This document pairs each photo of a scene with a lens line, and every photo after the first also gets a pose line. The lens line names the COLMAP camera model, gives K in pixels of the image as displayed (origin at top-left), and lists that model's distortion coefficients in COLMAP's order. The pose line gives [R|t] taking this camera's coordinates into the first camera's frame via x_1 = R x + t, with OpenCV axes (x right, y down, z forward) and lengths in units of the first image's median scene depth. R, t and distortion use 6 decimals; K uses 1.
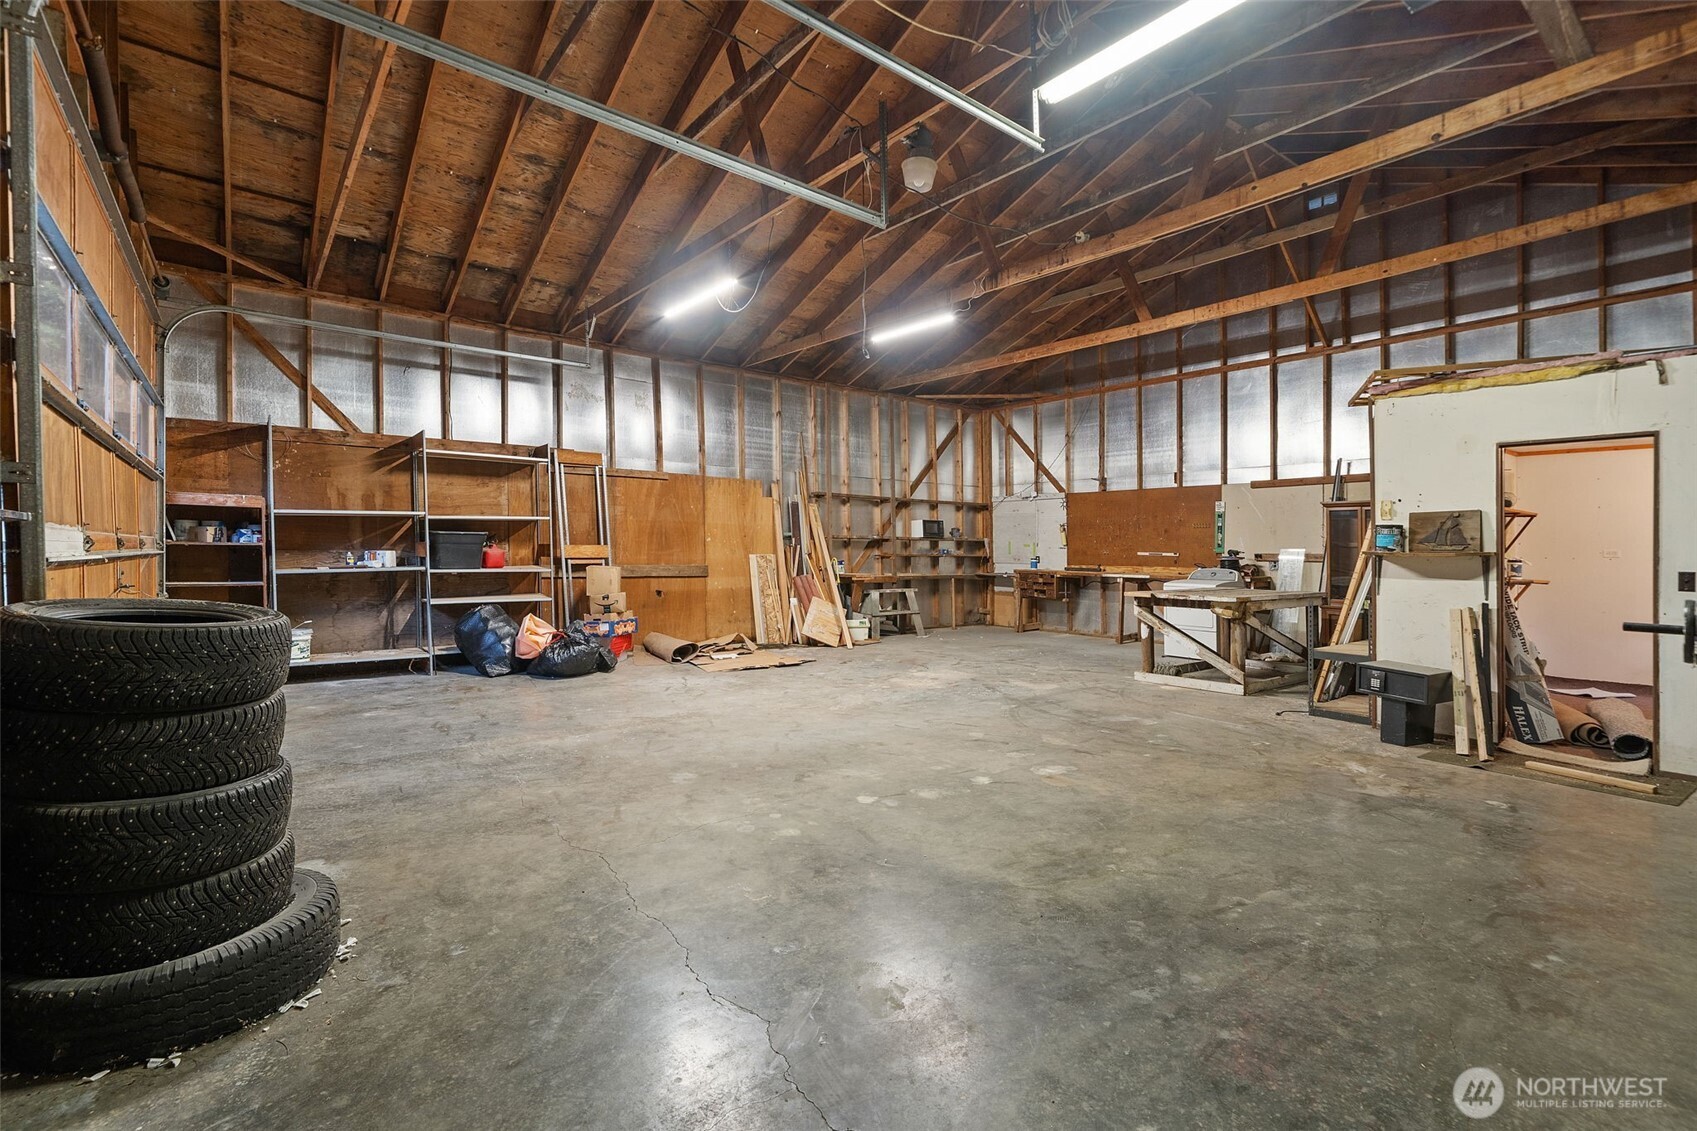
lens RADIAL K [[776.3, 0, 845.9], [0, 776.3, 554.0], [0, 0, 1]] dist [0.000425, 0.001491]
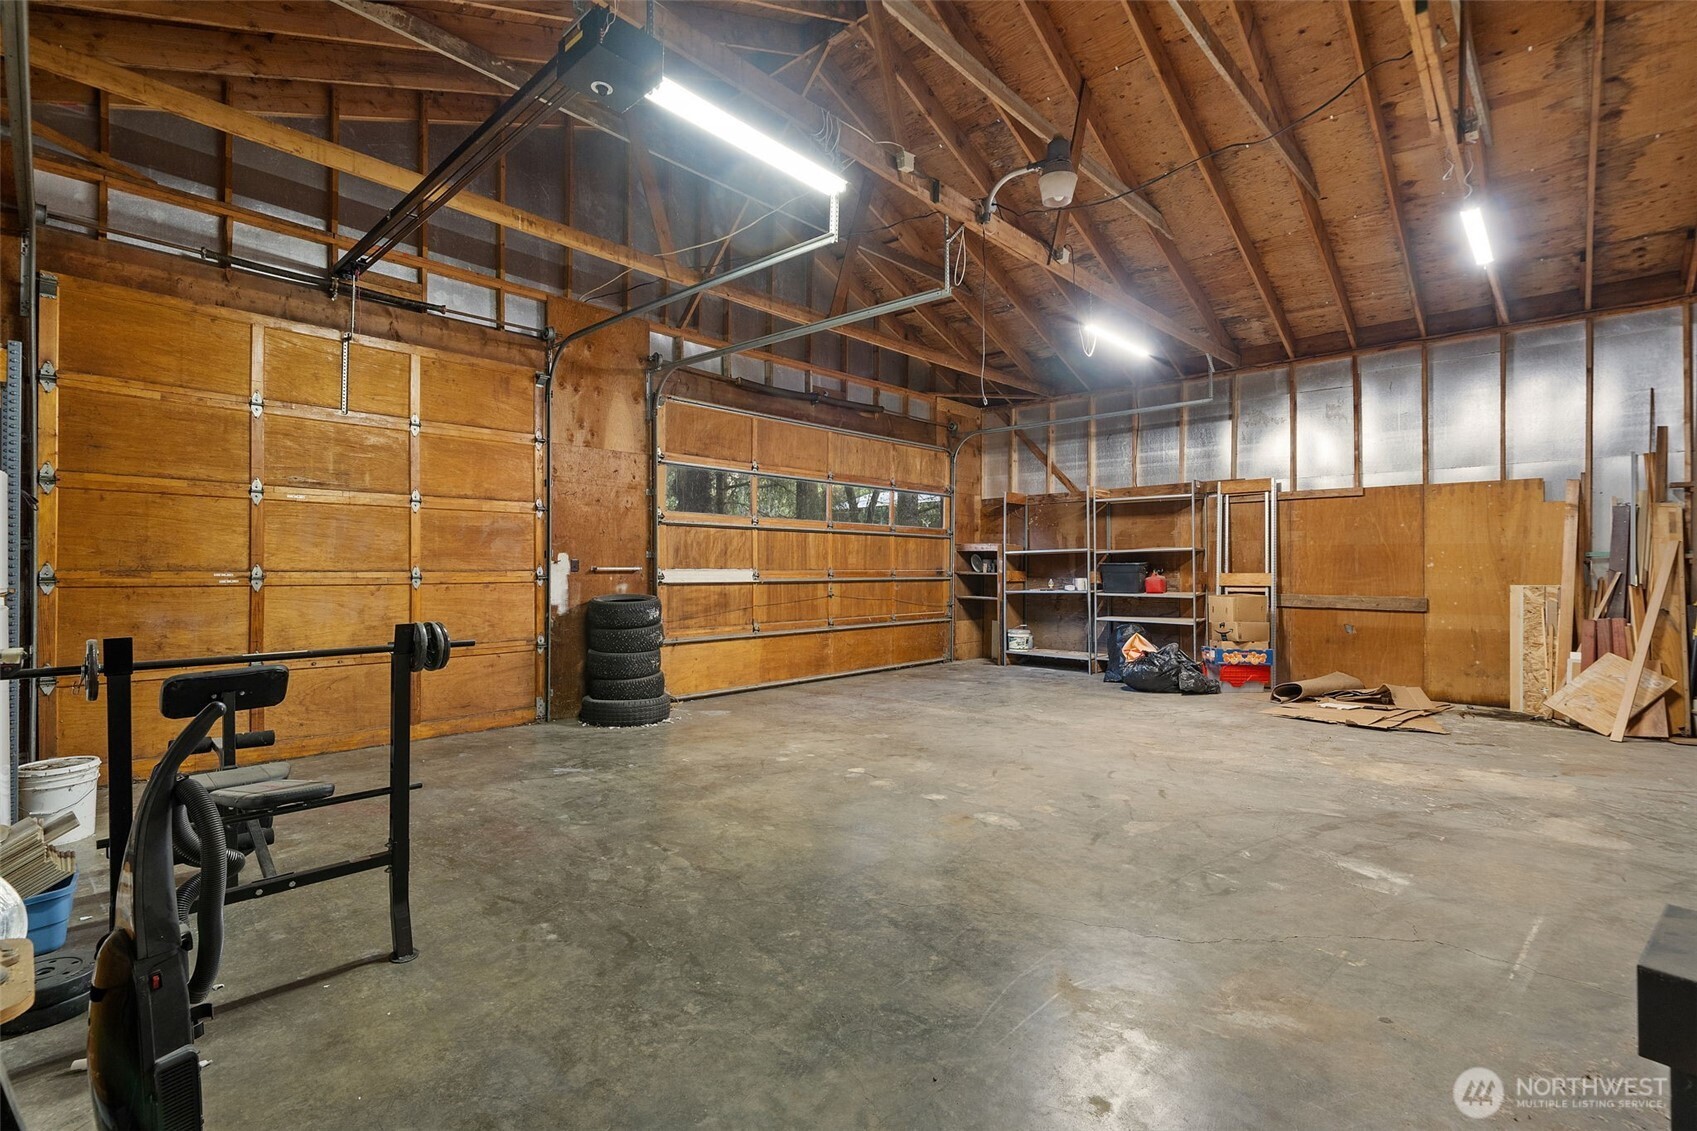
lens RADIAL K [[776.3, 0, 843.8], [0, 776.3, 574.9], [0, 0, 1]] dist [0.000425, 0.001491]
pose [[0.146675, 0.000209, -0.989185, 1.298591], [-0.006293, 0.999980, -0.000722, -0.011686], [0.989165, 0.006331, 0.146674, 0.771806]]
